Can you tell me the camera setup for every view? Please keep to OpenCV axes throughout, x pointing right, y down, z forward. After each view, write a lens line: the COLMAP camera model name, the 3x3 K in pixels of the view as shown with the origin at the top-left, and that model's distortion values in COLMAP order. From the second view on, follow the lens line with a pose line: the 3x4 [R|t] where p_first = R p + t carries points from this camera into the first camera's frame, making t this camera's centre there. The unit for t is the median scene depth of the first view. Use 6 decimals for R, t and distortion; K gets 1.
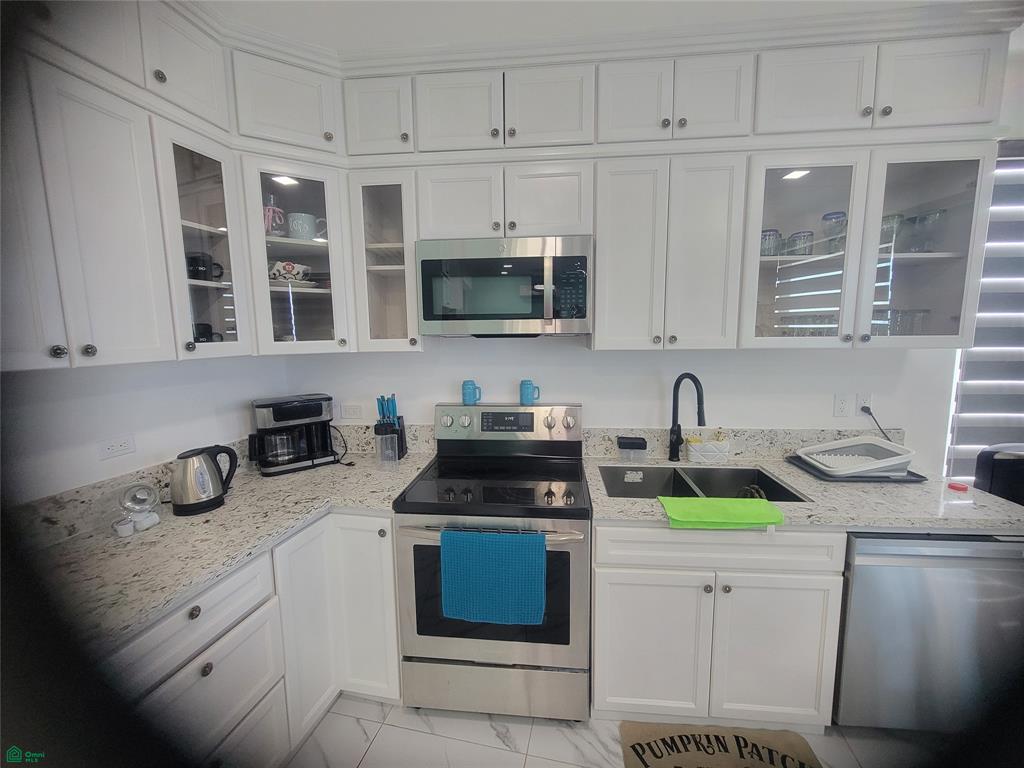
lens RADIAL K [[417.8, 0, 513.6], [0, 417.8, 382.1], [0, 0, 1]] dist [0.001058, -0.000010]
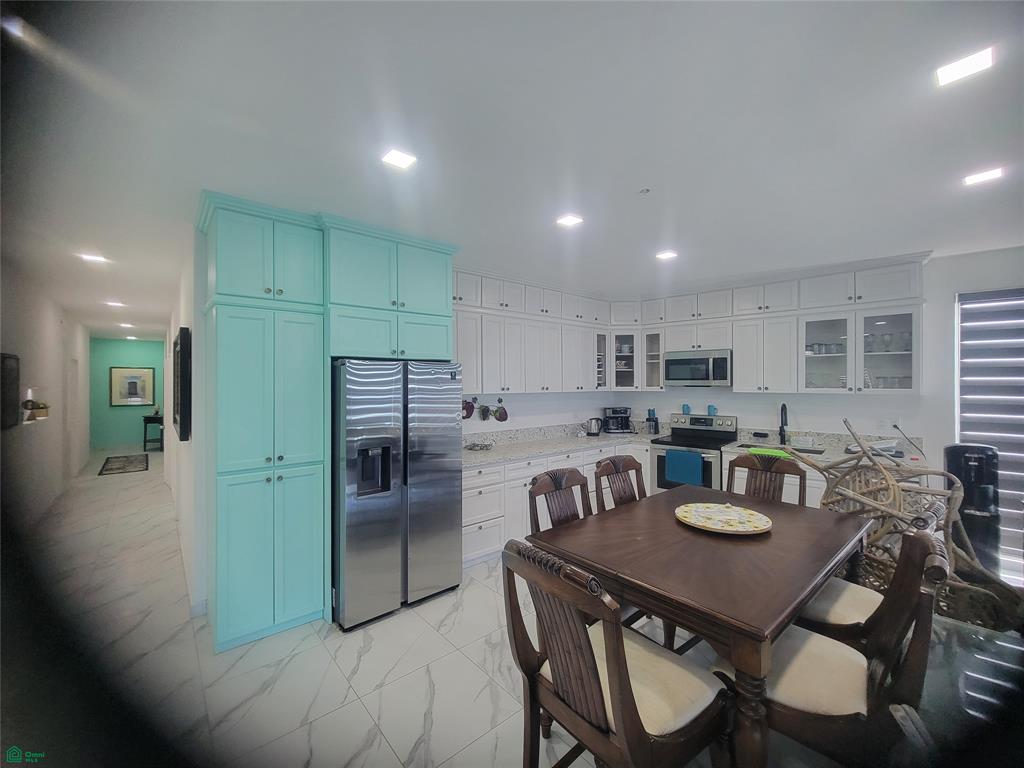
lens RADIAL K [[417.8, 0, 513.6], [0, 417.8, 382.1], [0, 0, 1]] dist [0.001058, -0.000010]
pose [[0.802752, 0.009831, -0.596232, 0.624015], [-0.080212, 0.992557, -0.091630, 0.199455], [0.590893, 0.121380, 0.797566, -1.795572]]
